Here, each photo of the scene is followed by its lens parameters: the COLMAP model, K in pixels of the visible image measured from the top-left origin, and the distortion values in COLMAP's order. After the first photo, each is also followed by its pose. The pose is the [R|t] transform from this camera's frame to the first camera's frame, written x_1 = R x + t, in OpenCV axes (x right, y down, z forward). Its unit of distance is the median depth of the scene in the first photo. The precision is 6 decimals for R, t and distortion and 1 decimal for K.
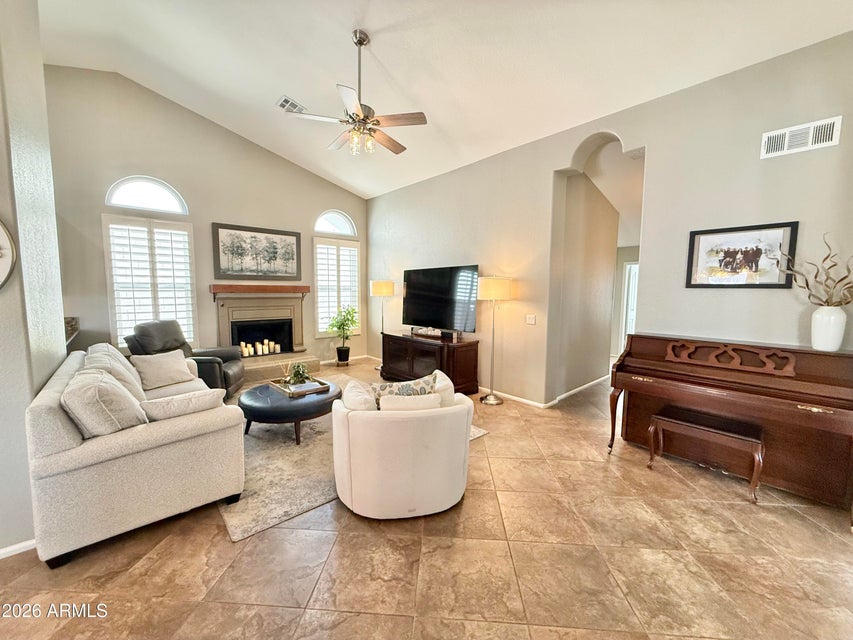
lens RADIAL K [[334.3, 0, 425.3], [0, 334.3, 316.9], [0, 0, 1]] dist [0.001312, 0.000179]
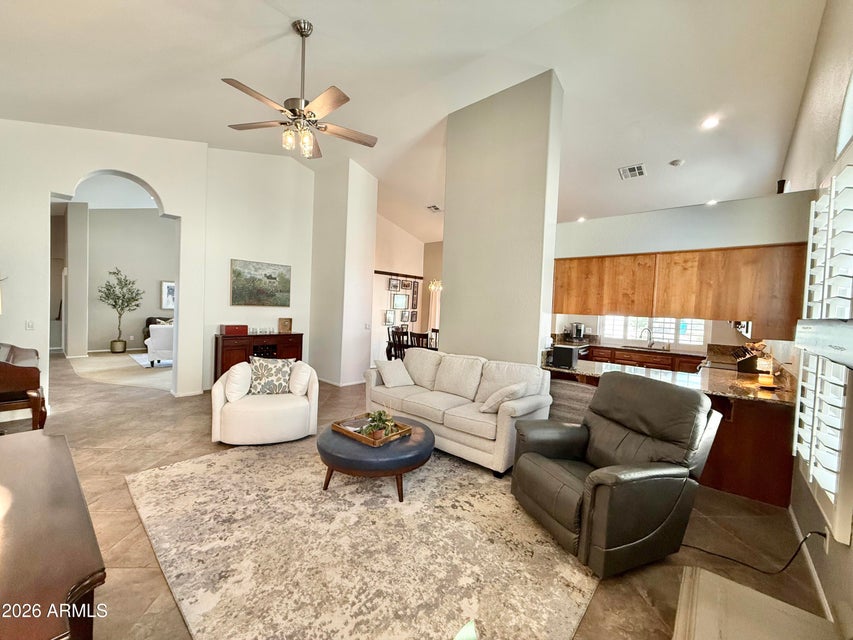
lens RADIAL K [[341.6, 0, 423.9], [0, 341.6, 319.6], [0, 0, 1]] dist [0.001757, 0.000296]
pose [[-0.991606, -0.044823, -0.121282, -0.490978], [-0.059161, 0.991329, 0.117331, -0.199893], [0.114971, 0.123521, -0.985659, 2.253033]]
